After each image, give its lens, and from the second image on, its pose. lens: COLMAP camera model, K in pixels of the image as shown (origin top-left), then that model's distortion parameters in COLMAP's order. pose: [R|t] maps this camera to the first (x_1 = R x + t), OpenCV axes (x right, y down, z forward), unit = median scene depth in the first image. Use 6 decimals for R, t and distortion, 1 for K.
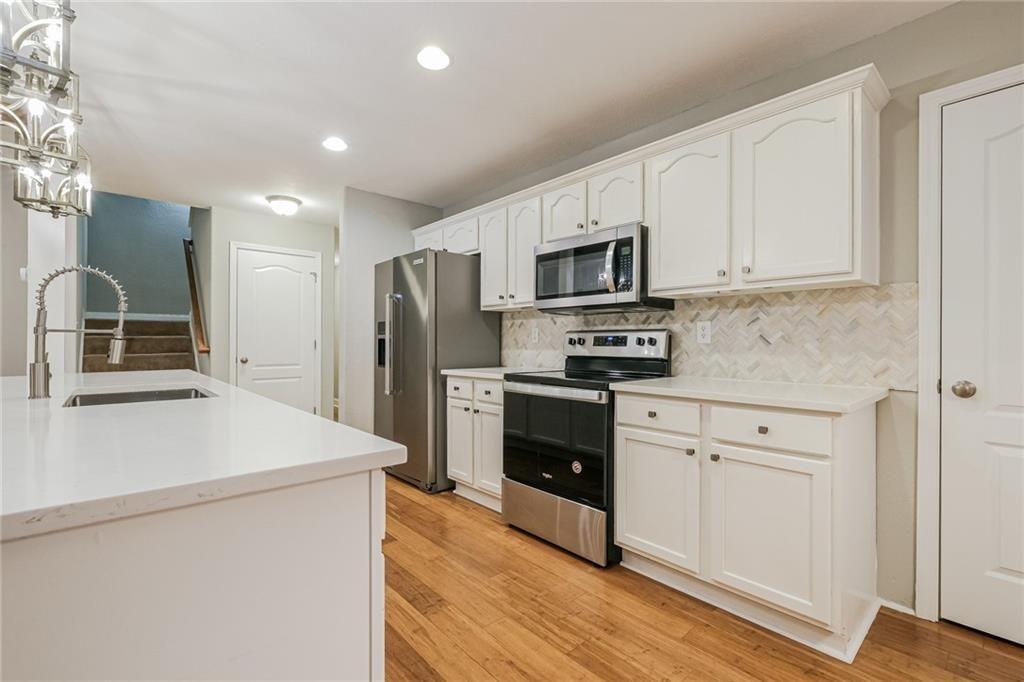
lens RADIAL K [[449.7, 0, 505.9], [0, 449.7, 340.6], [0, 0, 1]] dist [0.002901, 0.000245]
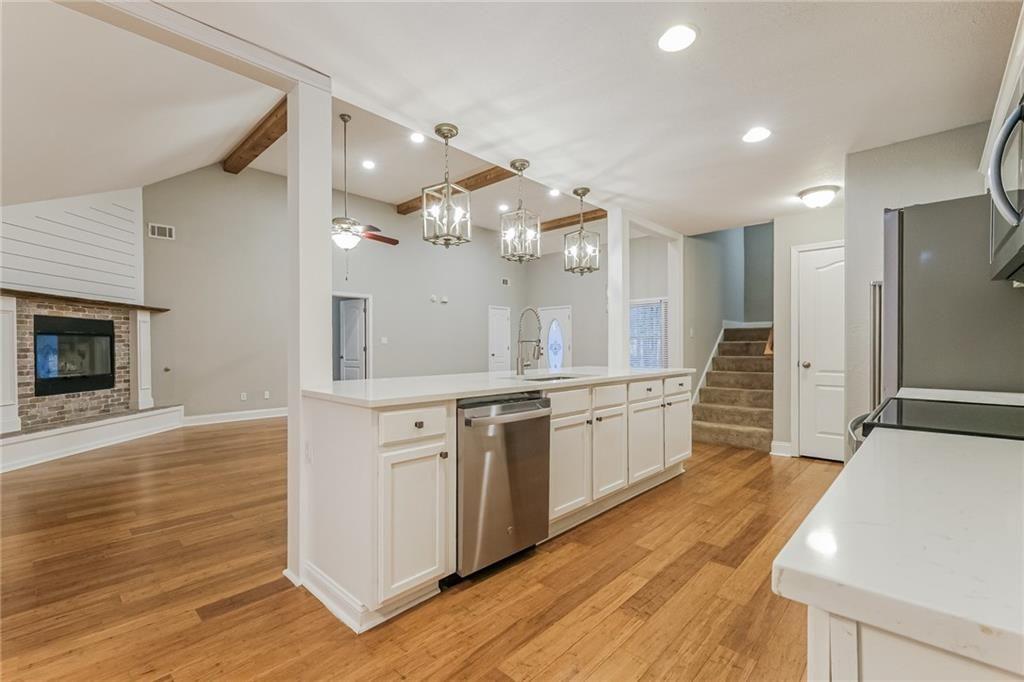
lens RADIAL K [[449.7, 0, 506.0], [0, 449.7, 347.0], [0, 0, 1]] dist [0.002901, 0.000245]
pose [[0.093734, 0.000008, -0.995597, 0.640334], [0.005104, 0.999987, 0.000488, 0.002554], [0.995584, -0.005127, 0.093732, 0.497288]]
